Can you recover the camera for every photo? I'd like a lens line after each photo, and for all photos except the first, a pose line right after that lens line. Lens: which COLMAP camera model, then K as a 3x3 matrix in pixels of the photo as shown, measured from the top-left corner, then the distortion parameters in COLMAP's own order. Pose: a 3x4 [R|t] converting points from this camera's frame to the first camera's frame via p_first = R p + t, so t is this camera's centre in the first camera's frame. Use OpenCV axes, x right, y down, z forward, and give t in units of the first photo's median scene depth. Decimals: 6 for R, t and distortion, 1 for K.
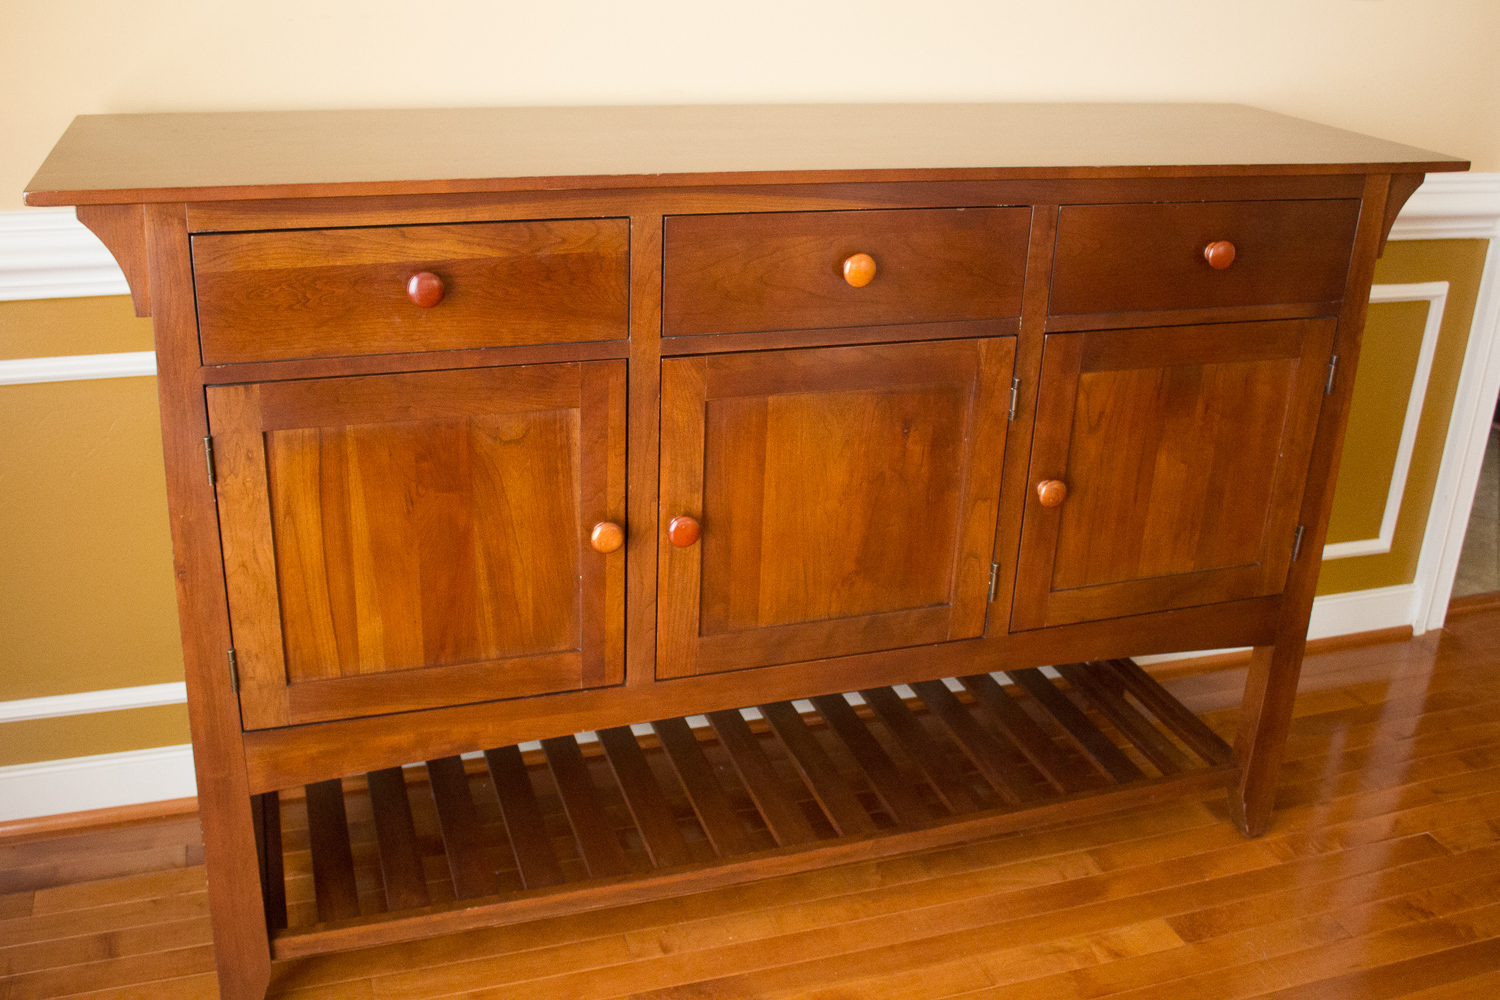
lens RADIAL K [[1479.2, 0, 750.1], [0, 1479.2, 484.6], [0, 0, 1]] dist [-0.121955, 0.000000]
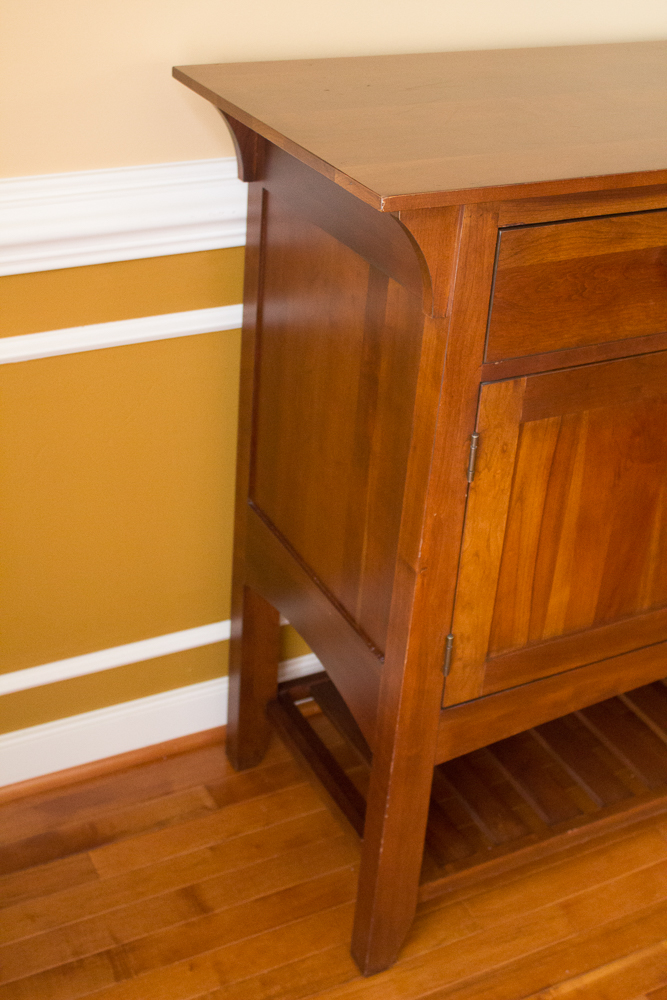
lens RADIAL K [[1294.6, 0, 332.5], [0, 1294.6, 501.5], [0, 0, 1]] dist [-0.061927, 0.000000]
pose [[0.990449, -0.062871, 0.122714, -0.507500], [0.043131, 0.986600, 0.157351, -0.112941], [-0.130962, -0.150556, 0.979889, 0.145339]]
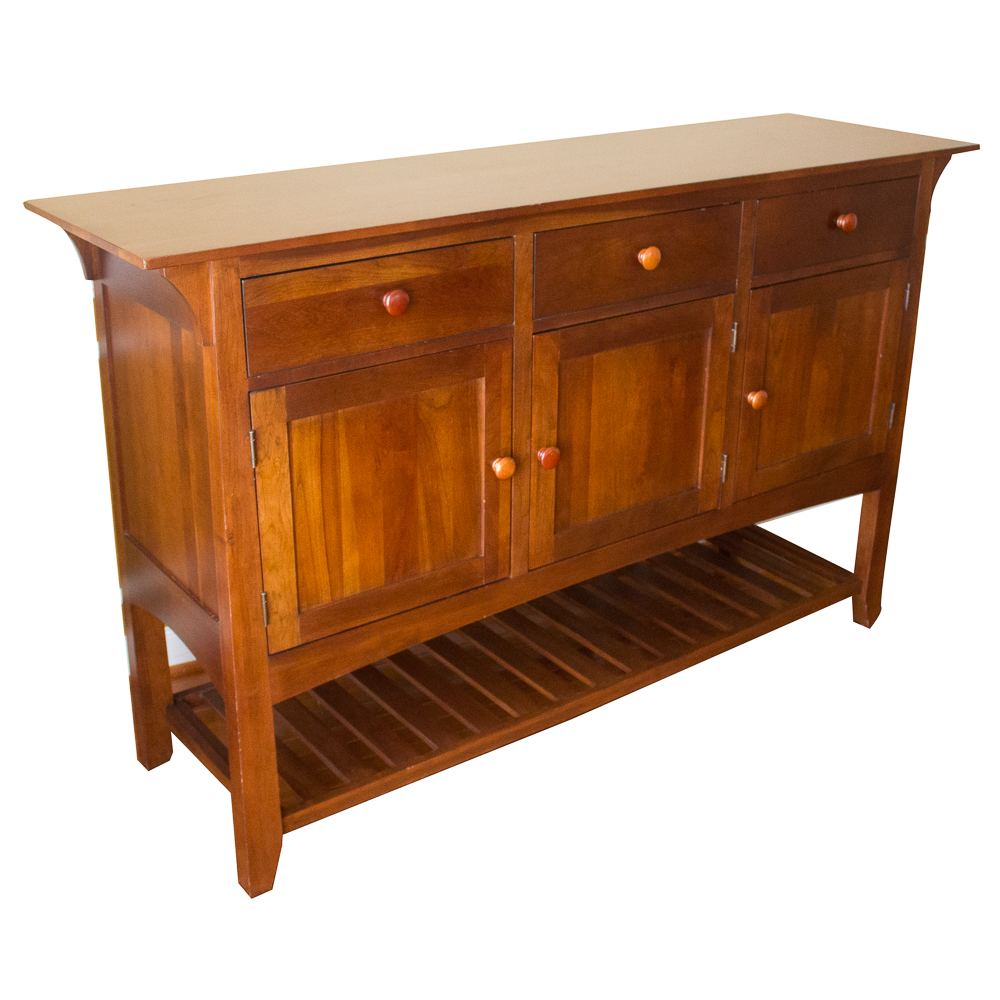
lens RADIAL K [[1301.3, 0, 463.7], [0, 1301.3, 477.9], [0, 0, 1]] dist [-0.132476, 0.000000]
pose [[0.960554, -0.148096, 0.235380, -0.416536], [0.145322, 0.988954, 0.029188, 0.002839], [-0.237102, 0.006169, 0.971465, -0.172124]]
